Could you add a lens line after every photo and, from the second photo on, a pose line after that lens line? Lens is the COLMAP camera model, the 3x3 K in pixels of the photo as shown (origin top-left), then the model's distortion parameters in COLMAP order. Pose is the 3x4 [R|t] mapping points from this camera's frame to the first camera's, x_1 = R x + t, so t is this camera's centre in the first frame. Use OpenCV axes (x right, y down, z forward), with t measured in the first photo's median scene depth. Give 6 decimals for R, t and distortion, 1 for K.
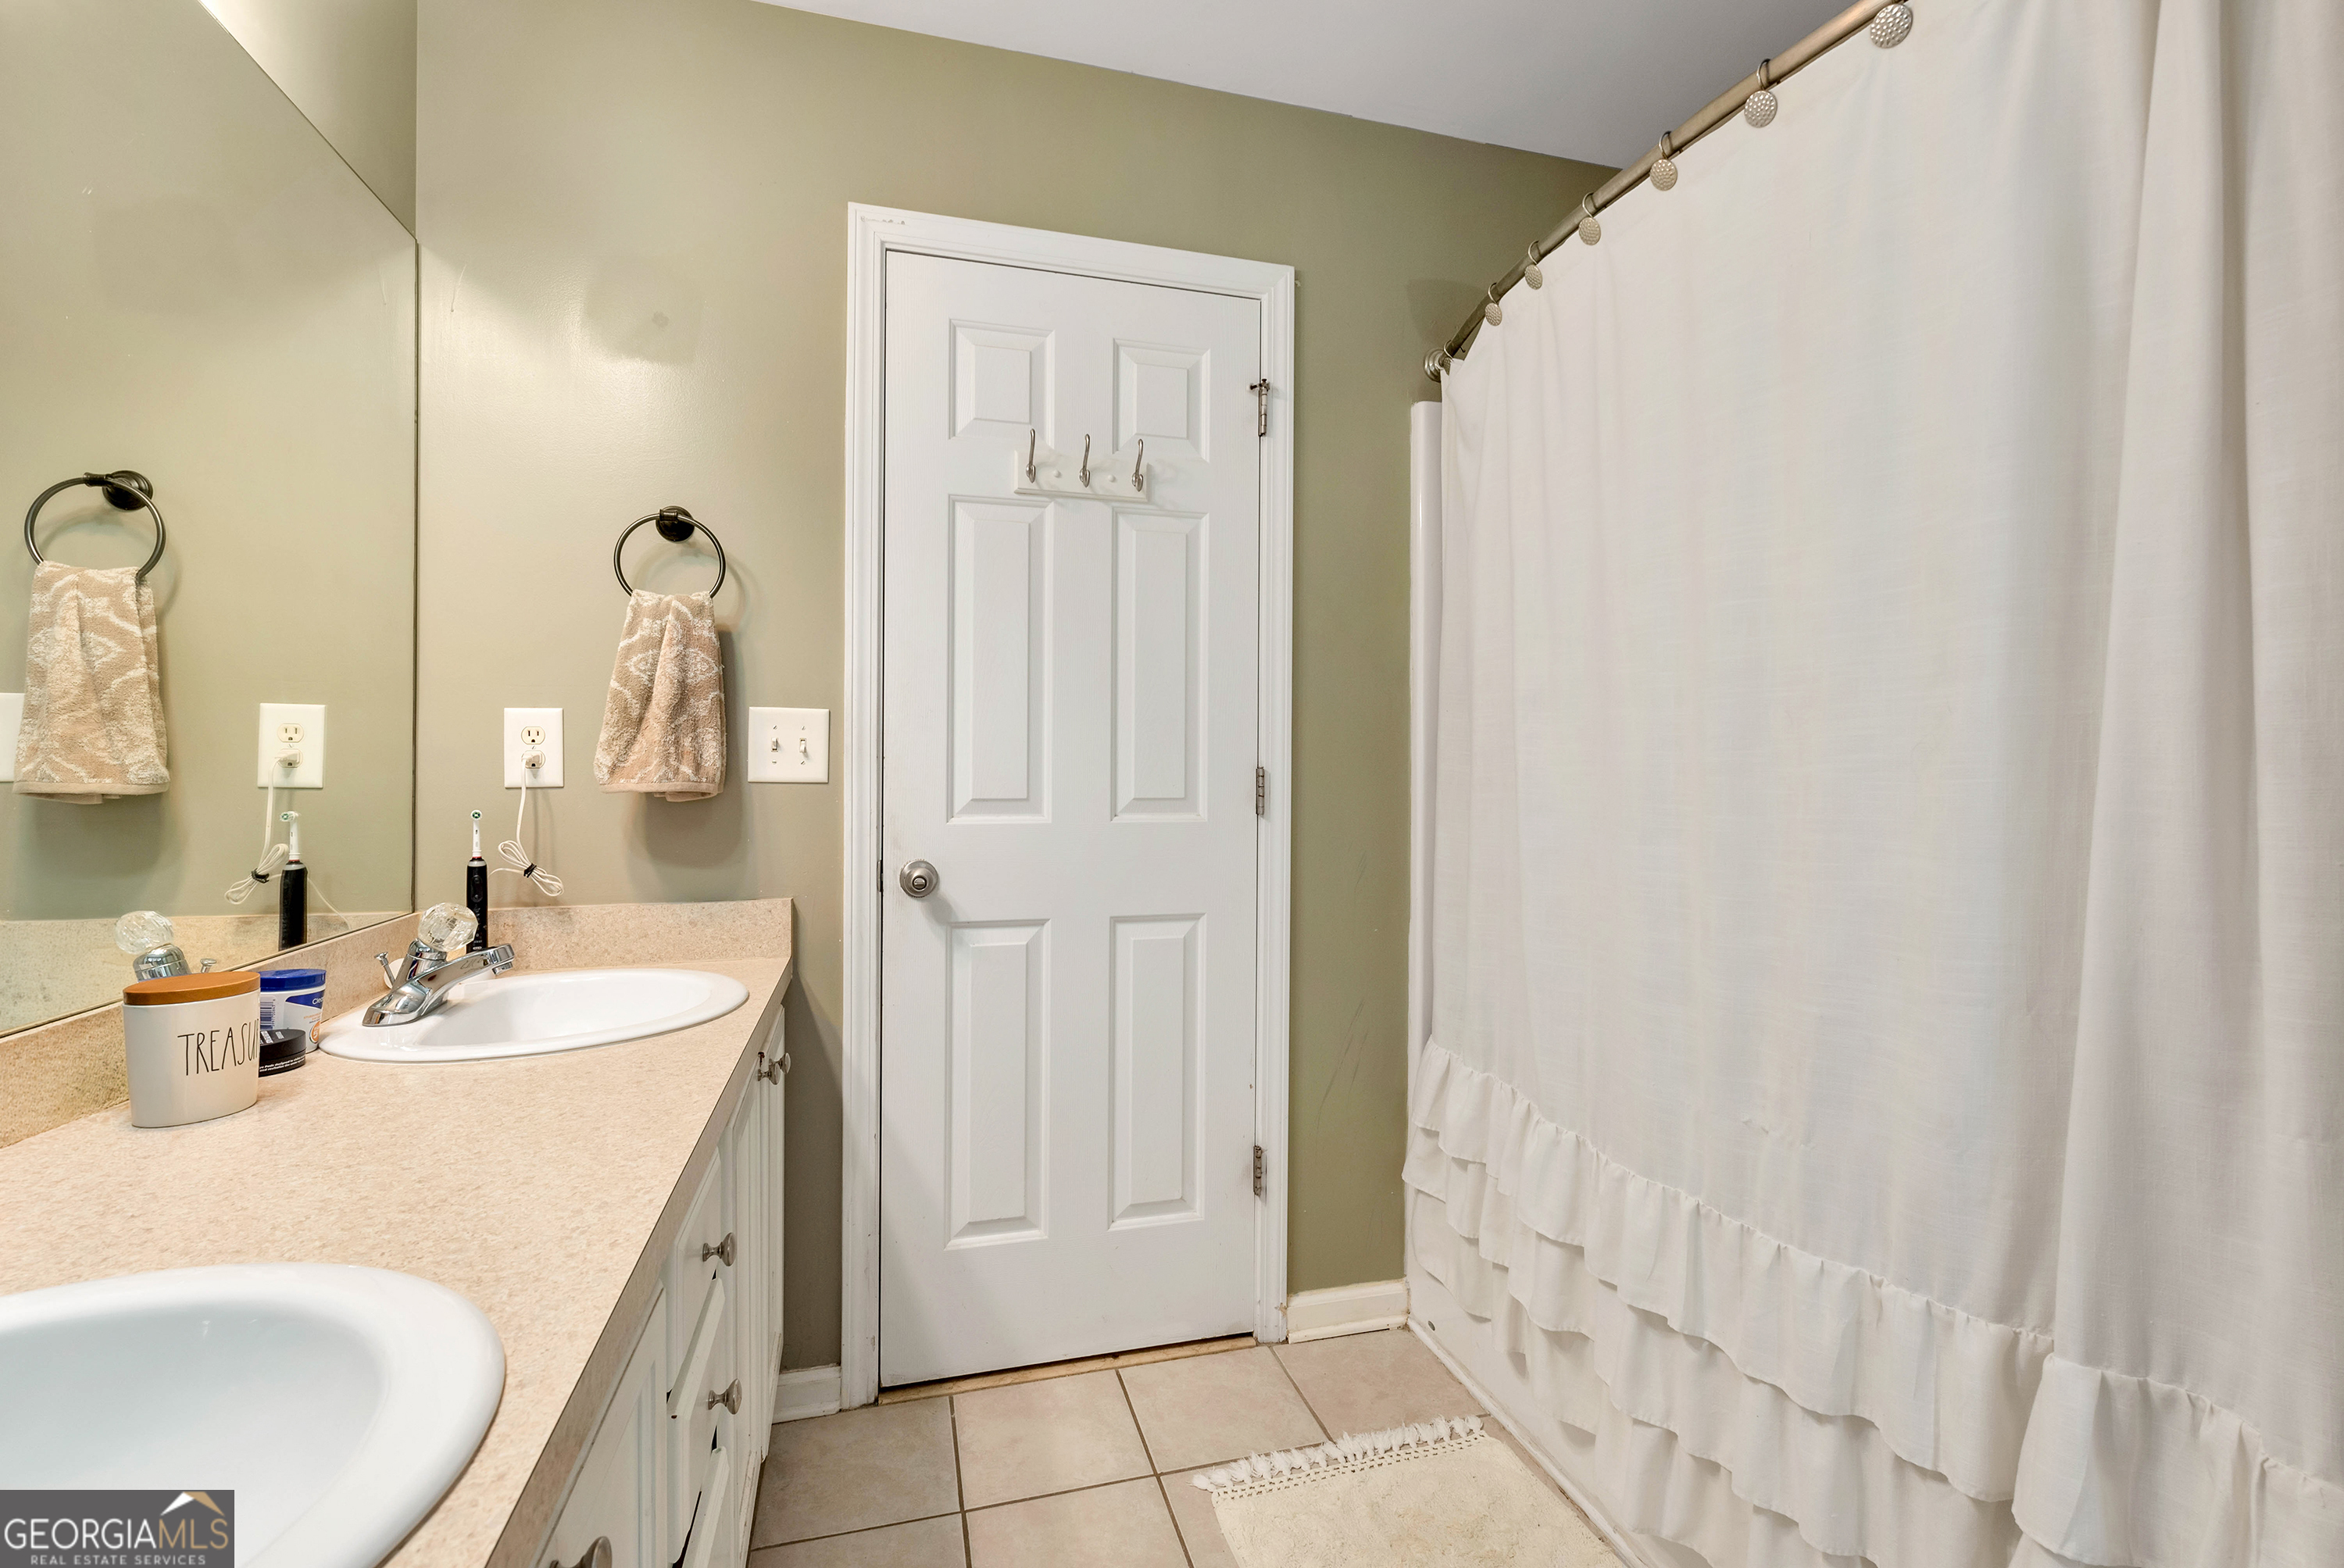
lens RADIAL K [[1044.8, 0, 1185.1], [0, 1044.8, 770.1], [0, 0, 1]] dist [0.002294, -0.001228]
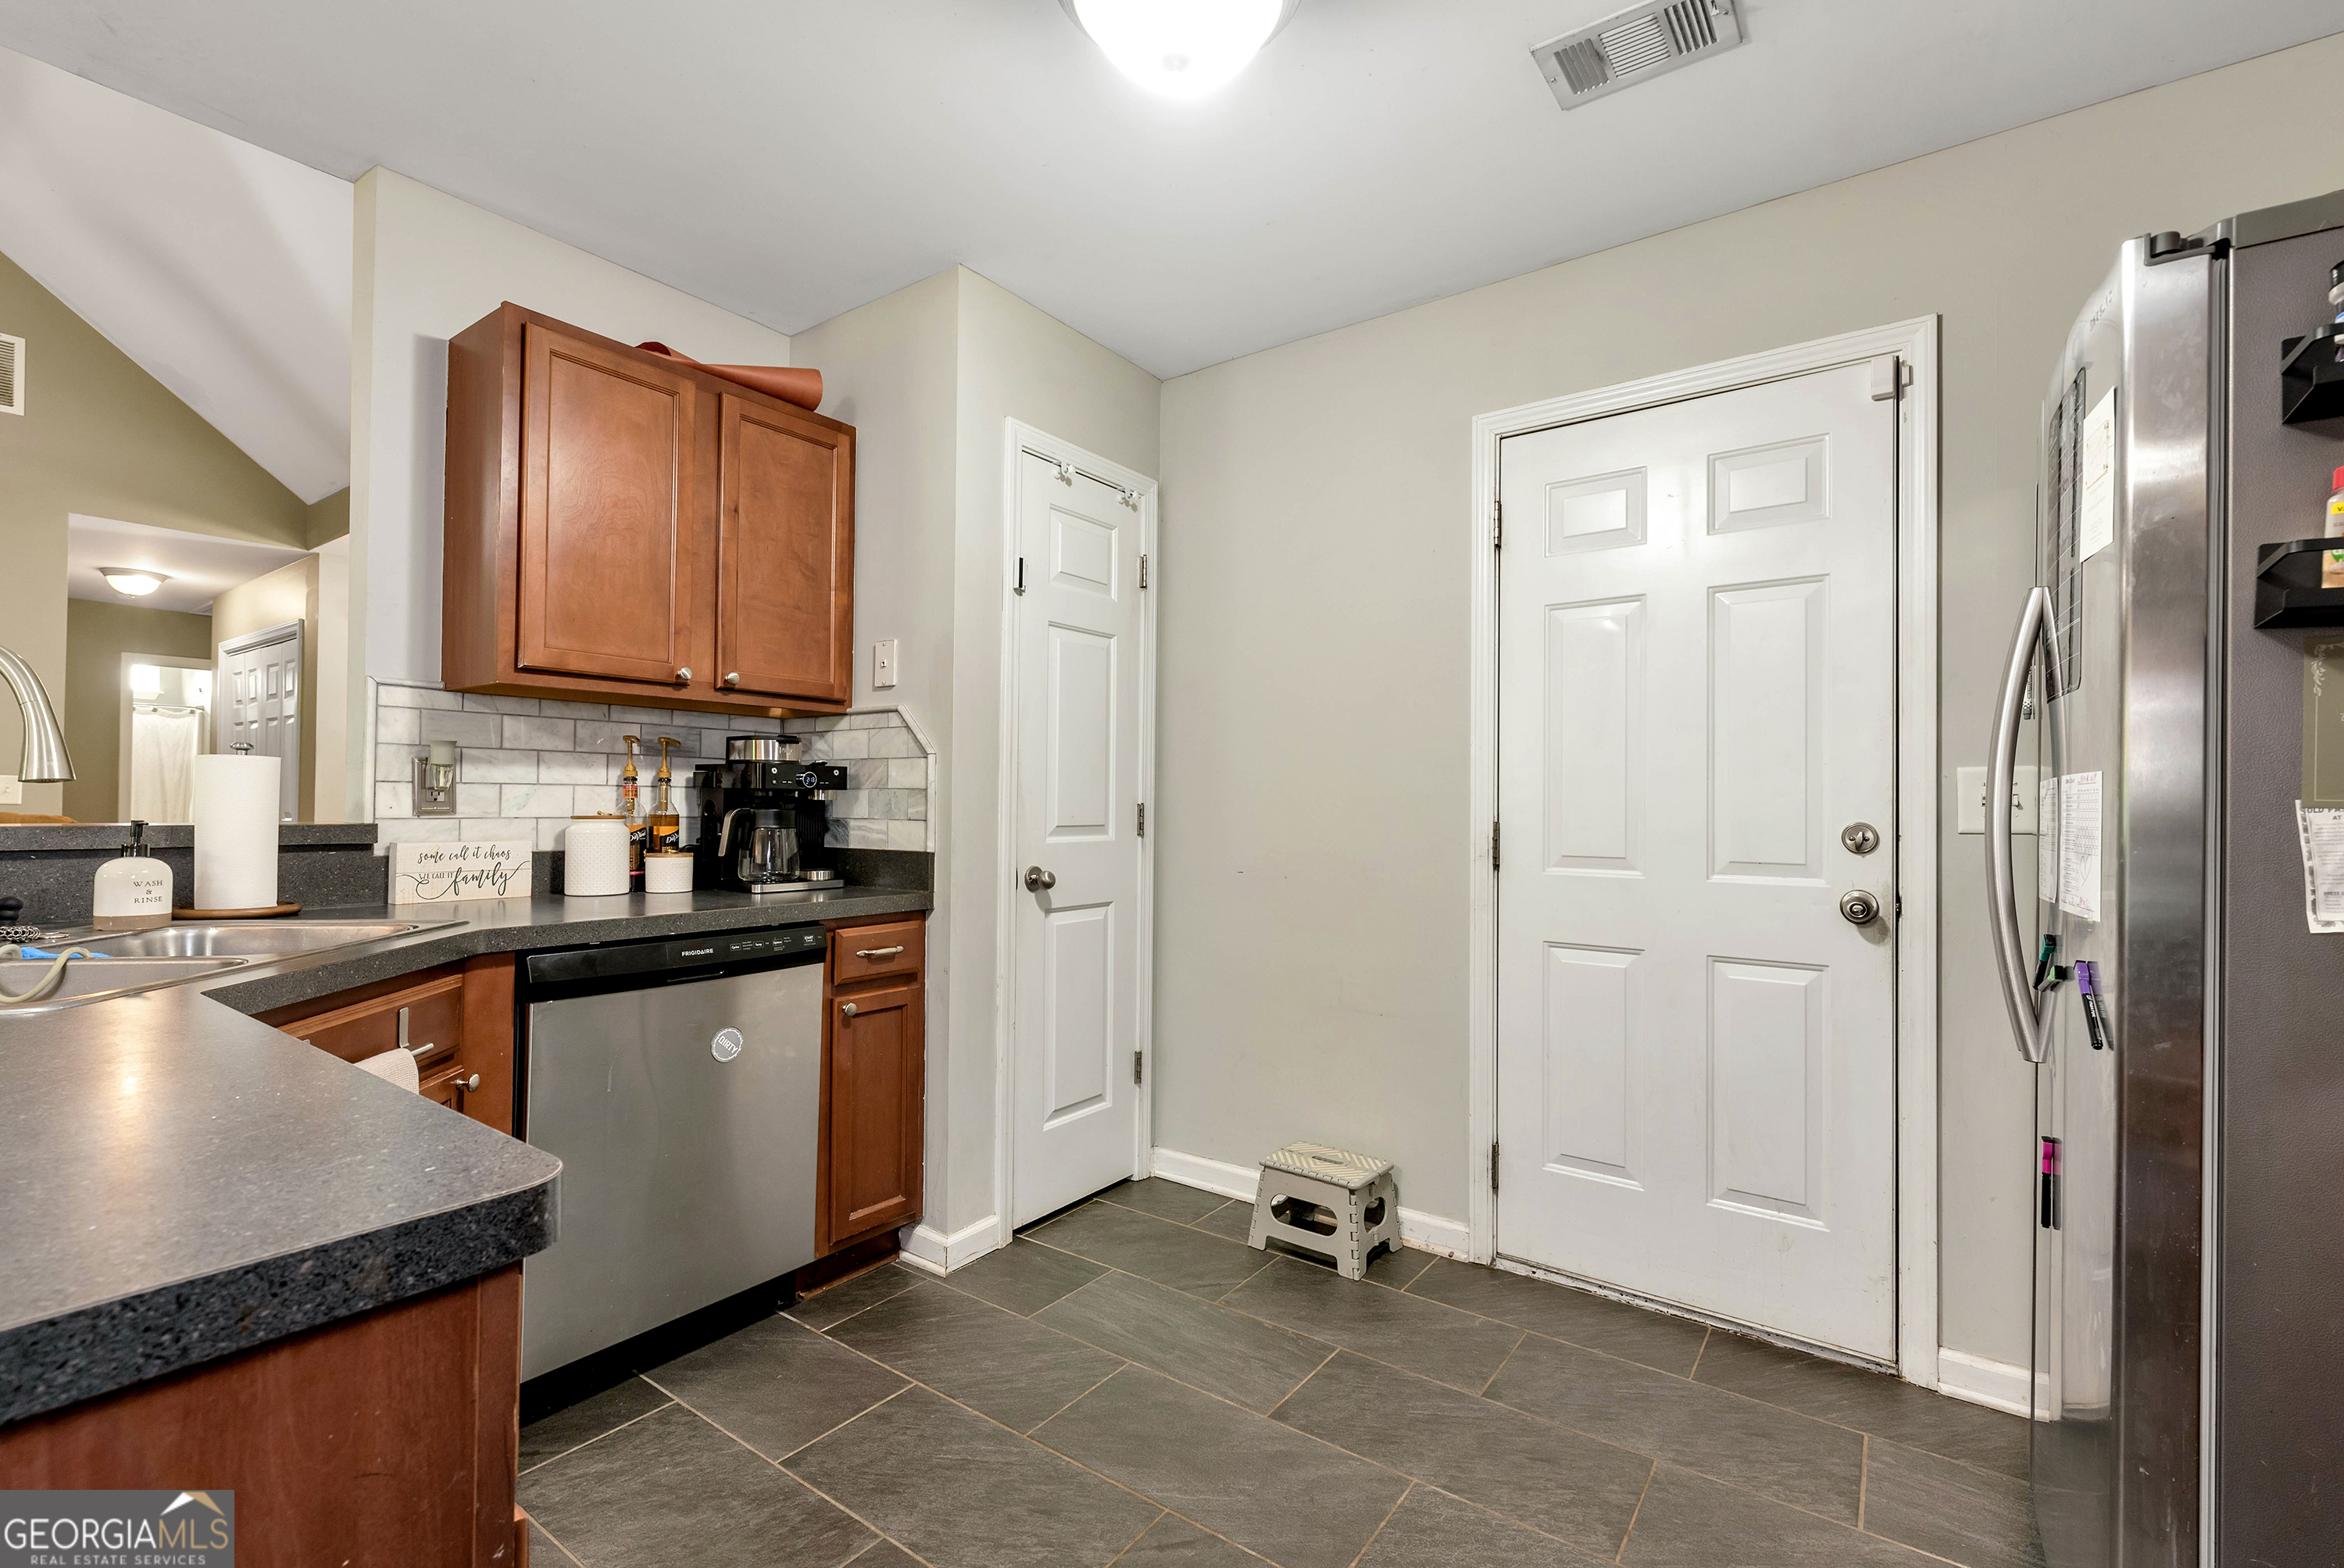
lens RADIAL K [[1044.8, 0, 1179.5], [0, 1044.8, 794.3], [0, 0, 1]] dist [0.002294, -0.001228]
pose [[0.763005, 0.012027, 0.646280, -1.011051], [-0.003231, 0.999885, -0.014793, 0.005049], [-0.646384, 0.009199, 0.762957, -0.245755]]
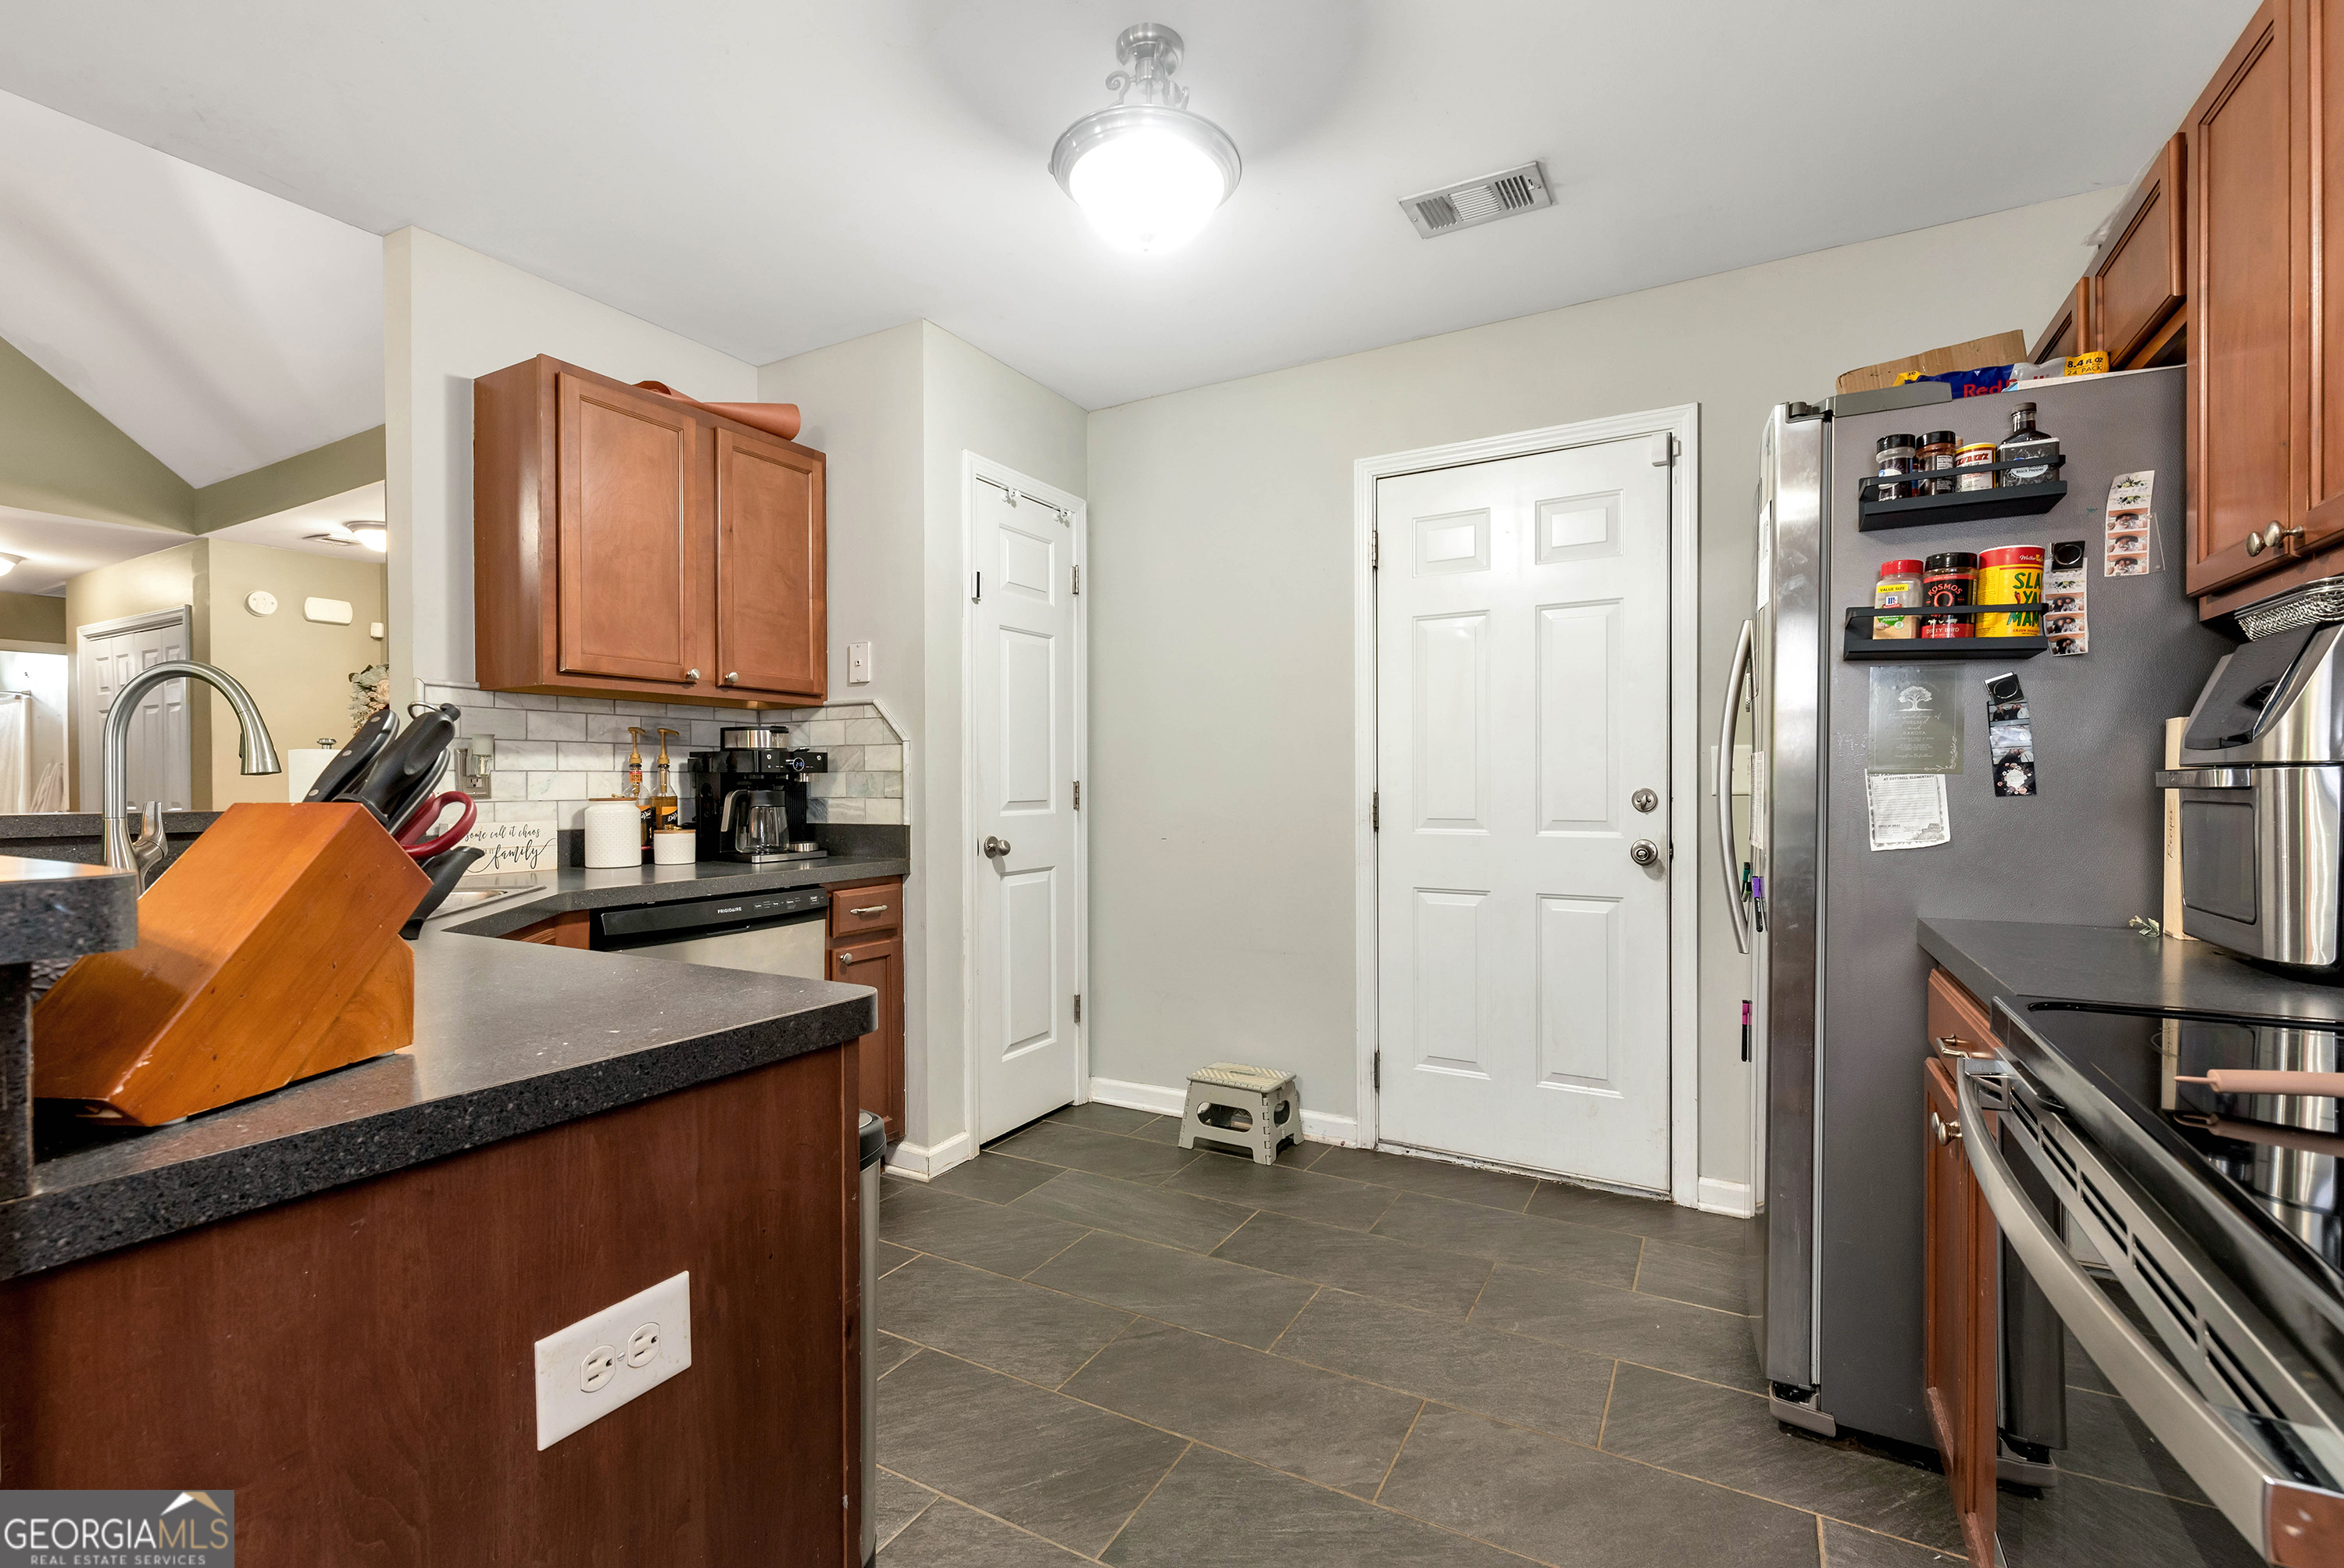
lens RADIAL K [[1044.8, 0, 1184.0], [0, 1044.8, 795.5], [0, 0, 1]] dist [0.002294, -0.001228]
pose [[0.681950, -0.013214, 0.731279, -1.246208], [0.010367, 0.999911, 0.008400, 0.007123], [-0.731325, 0.001852, 0.682026, -0.388428]]
